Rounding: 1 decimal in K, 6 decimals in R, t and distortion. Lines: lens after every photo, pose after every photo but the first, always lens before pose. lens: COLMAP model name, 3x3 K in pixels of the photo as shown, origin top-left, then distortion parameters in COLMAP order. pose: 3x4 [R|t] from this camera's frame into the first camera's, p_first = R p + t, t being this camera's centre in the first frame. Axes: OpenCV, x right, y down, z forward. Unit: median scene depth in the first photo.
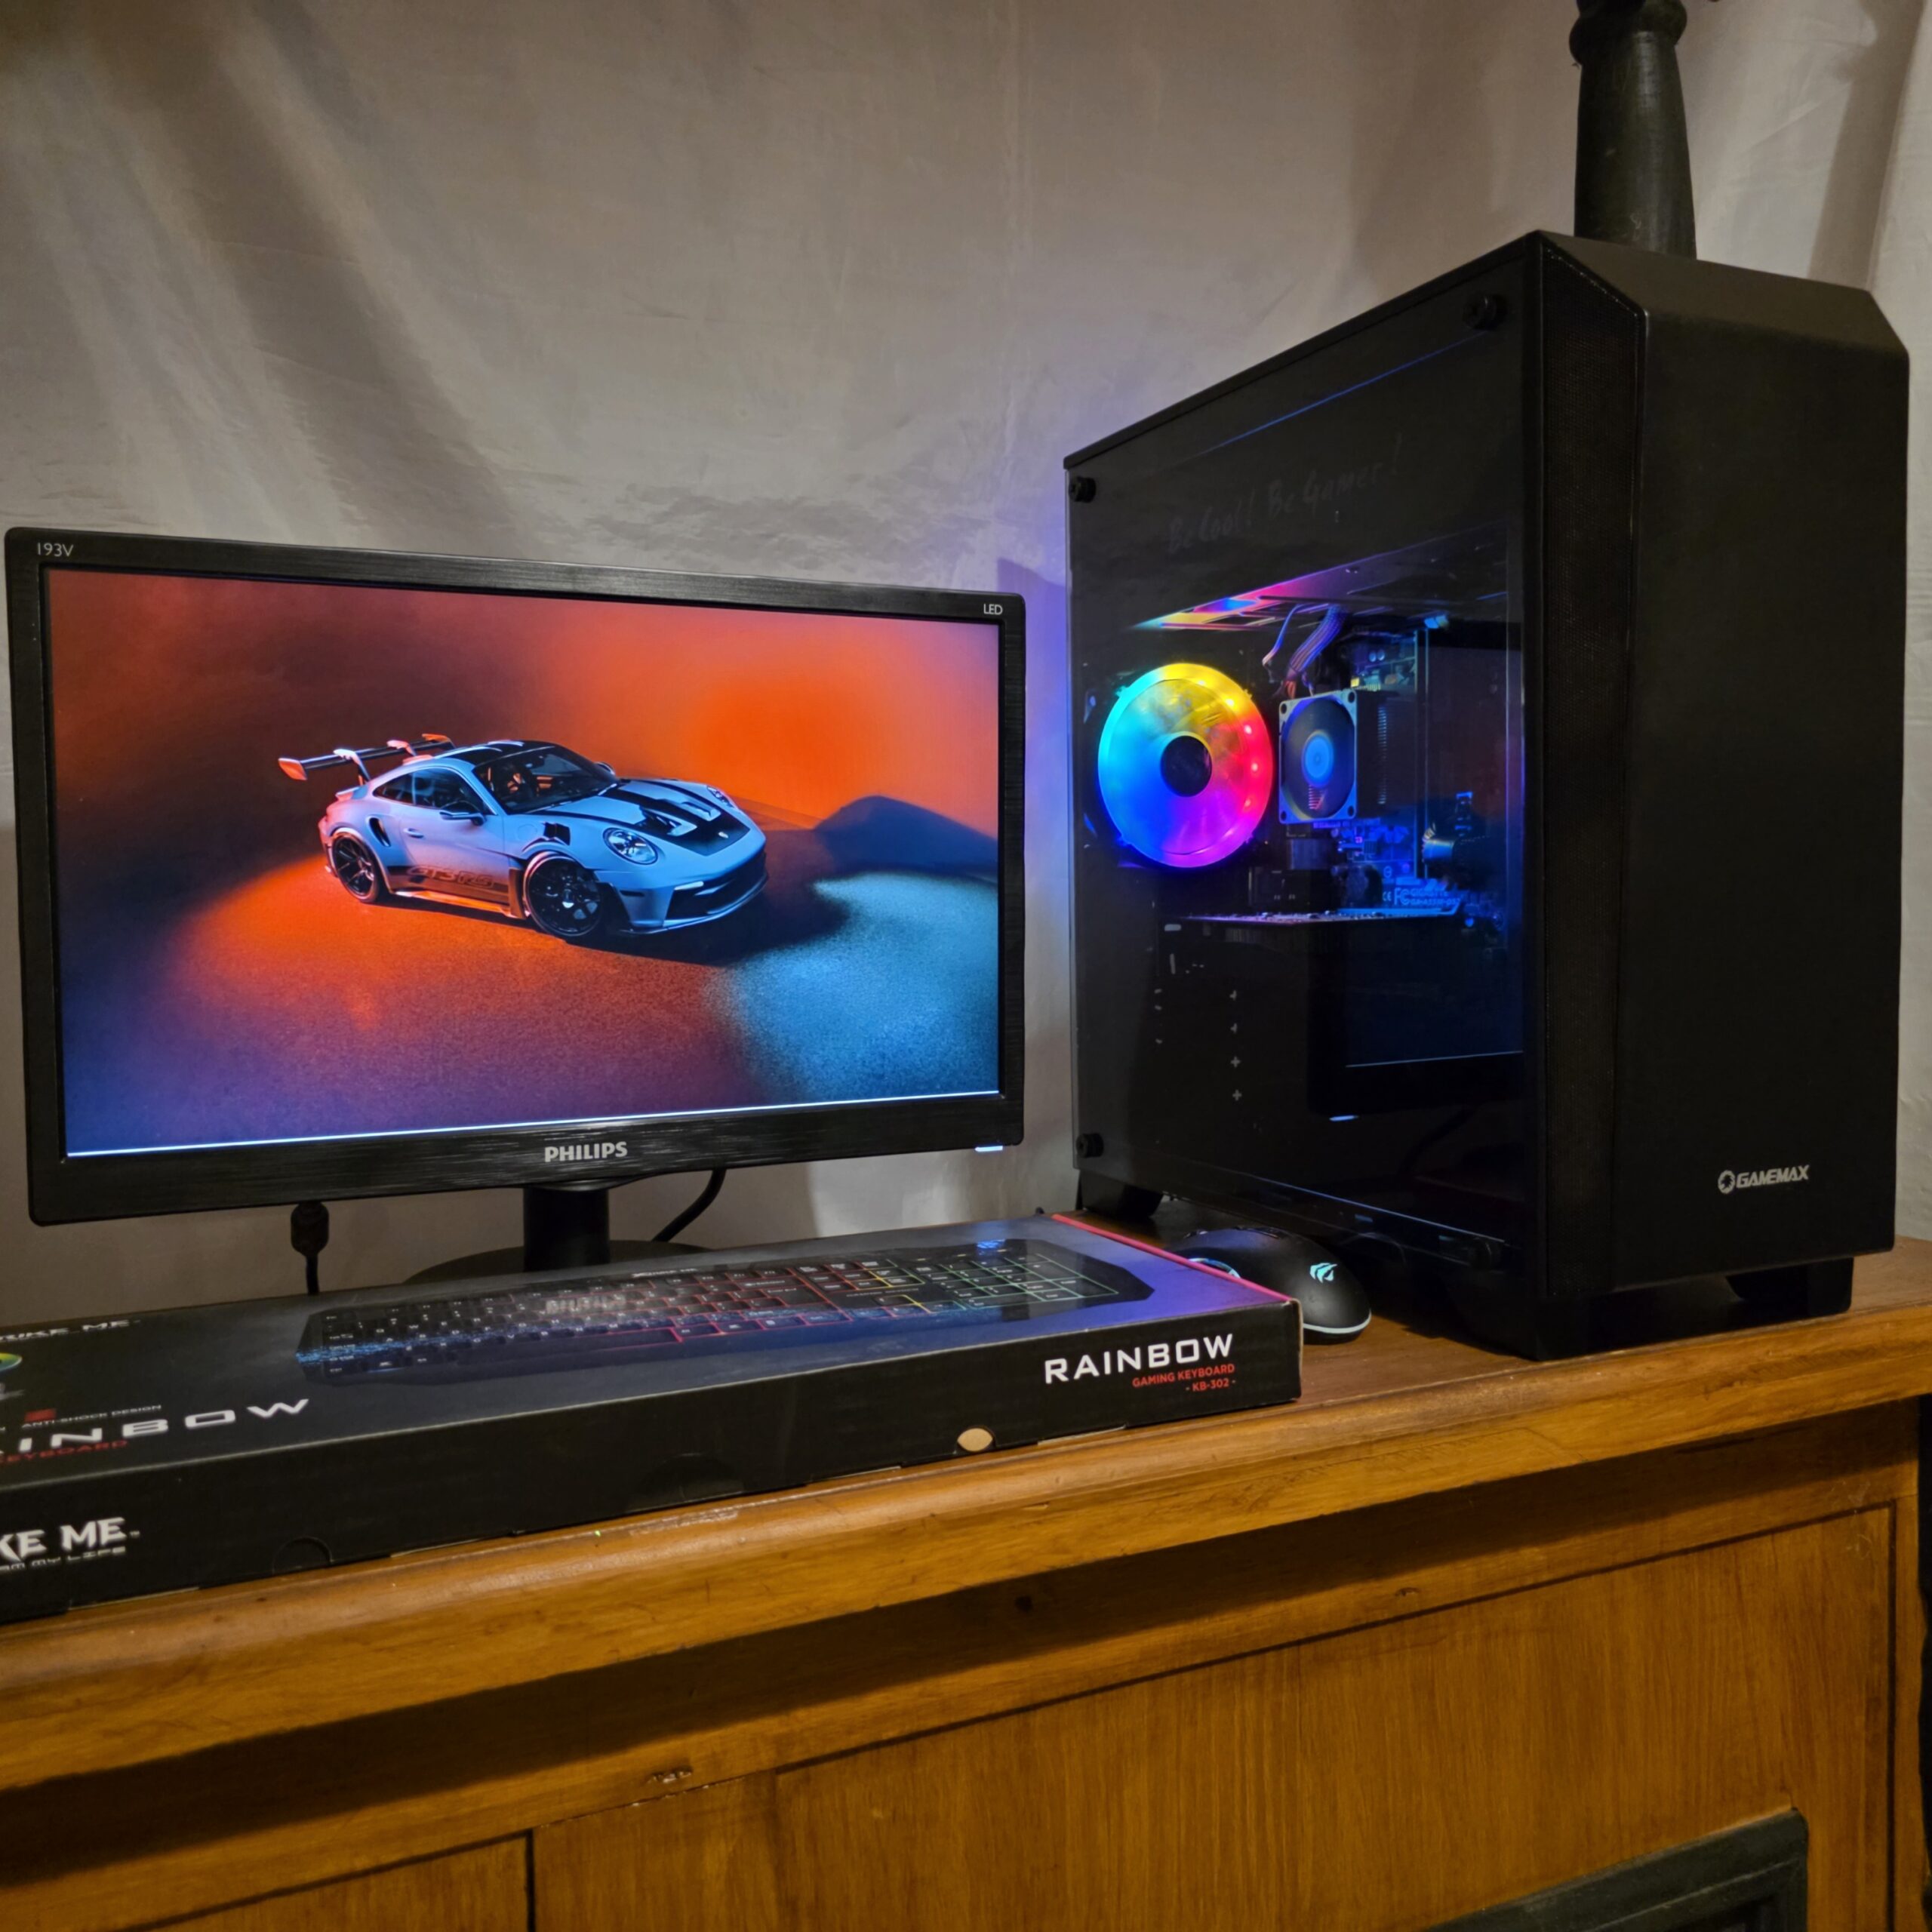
lens RADIAL K [[1778.9, 0, 970.6], [0, 1778.9, 962.5], [0, 0, 1]] dist [0.012493, -0.000596]
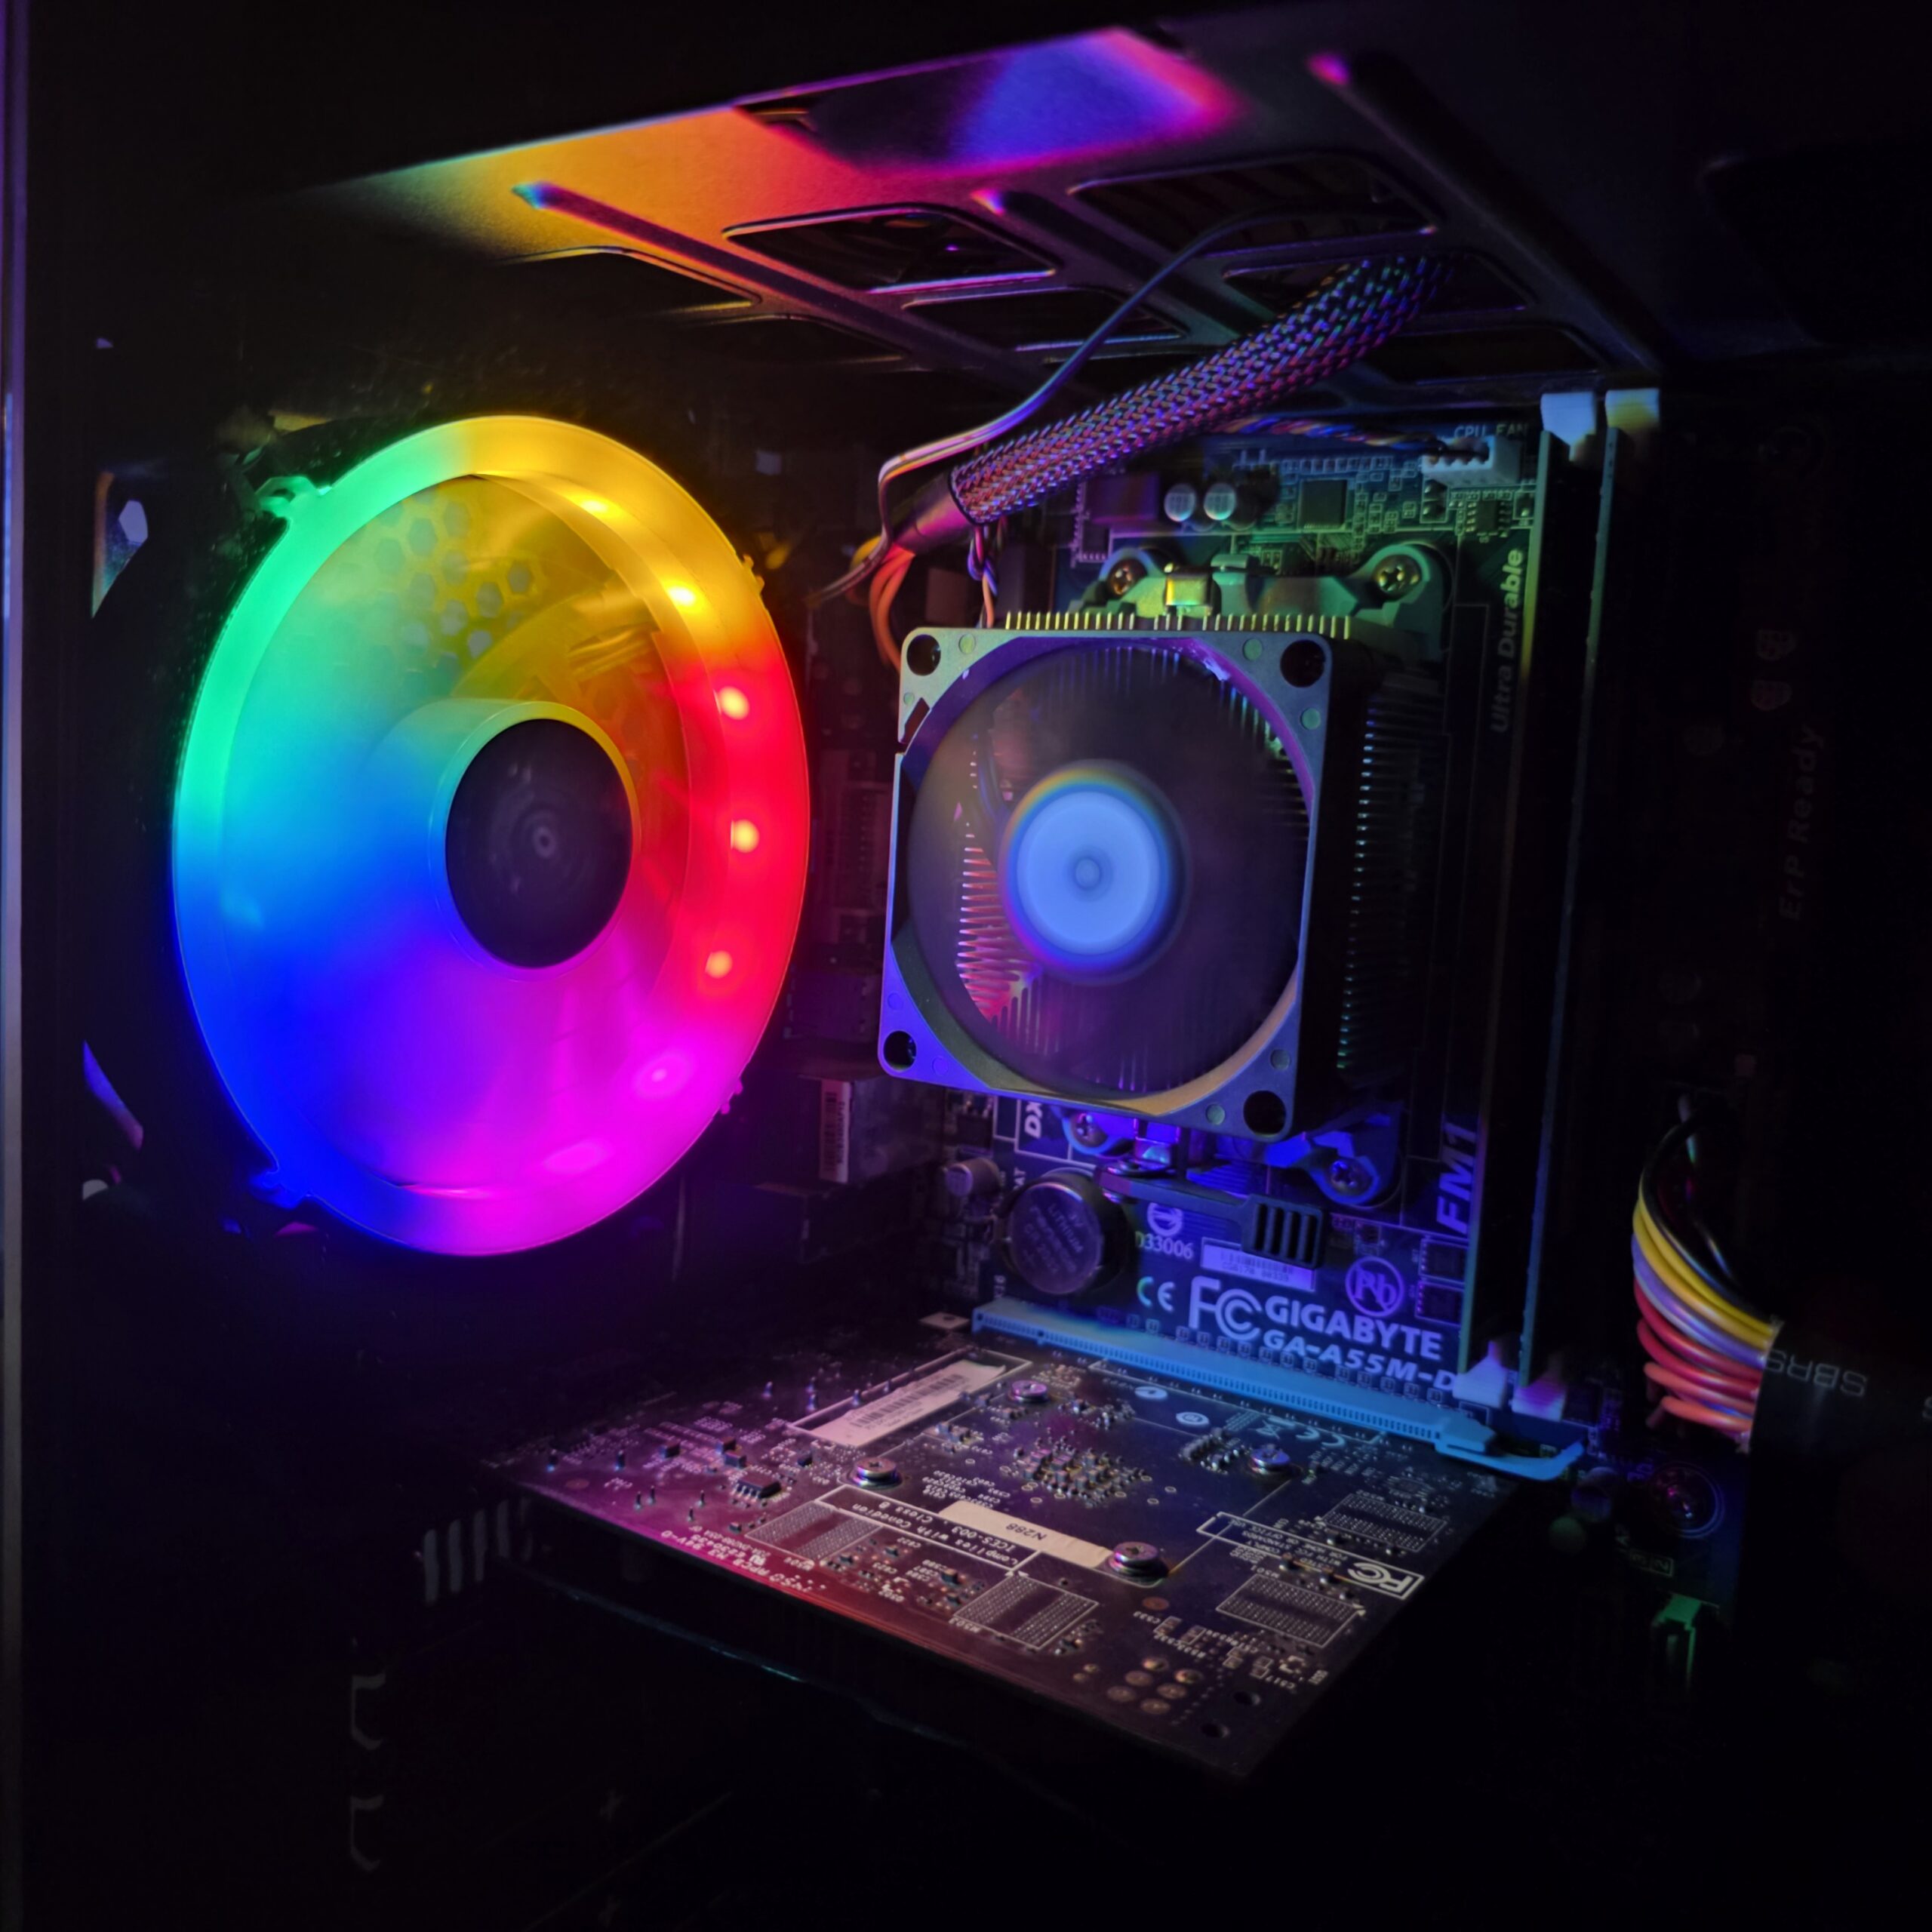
lens RADIAL K [[1793.8, 0, 956.8], [0, 1793.8, 959.7], [0, 0, 1]] dist [0.009767, -0.004612]
pose [[0.855441, 0.013783, 0.517717, 0.063049], [-0.054489, 0.996493, 0.063504, -0.173380], [-0.515026, -0.082533, 0.853192, 1.155731]]
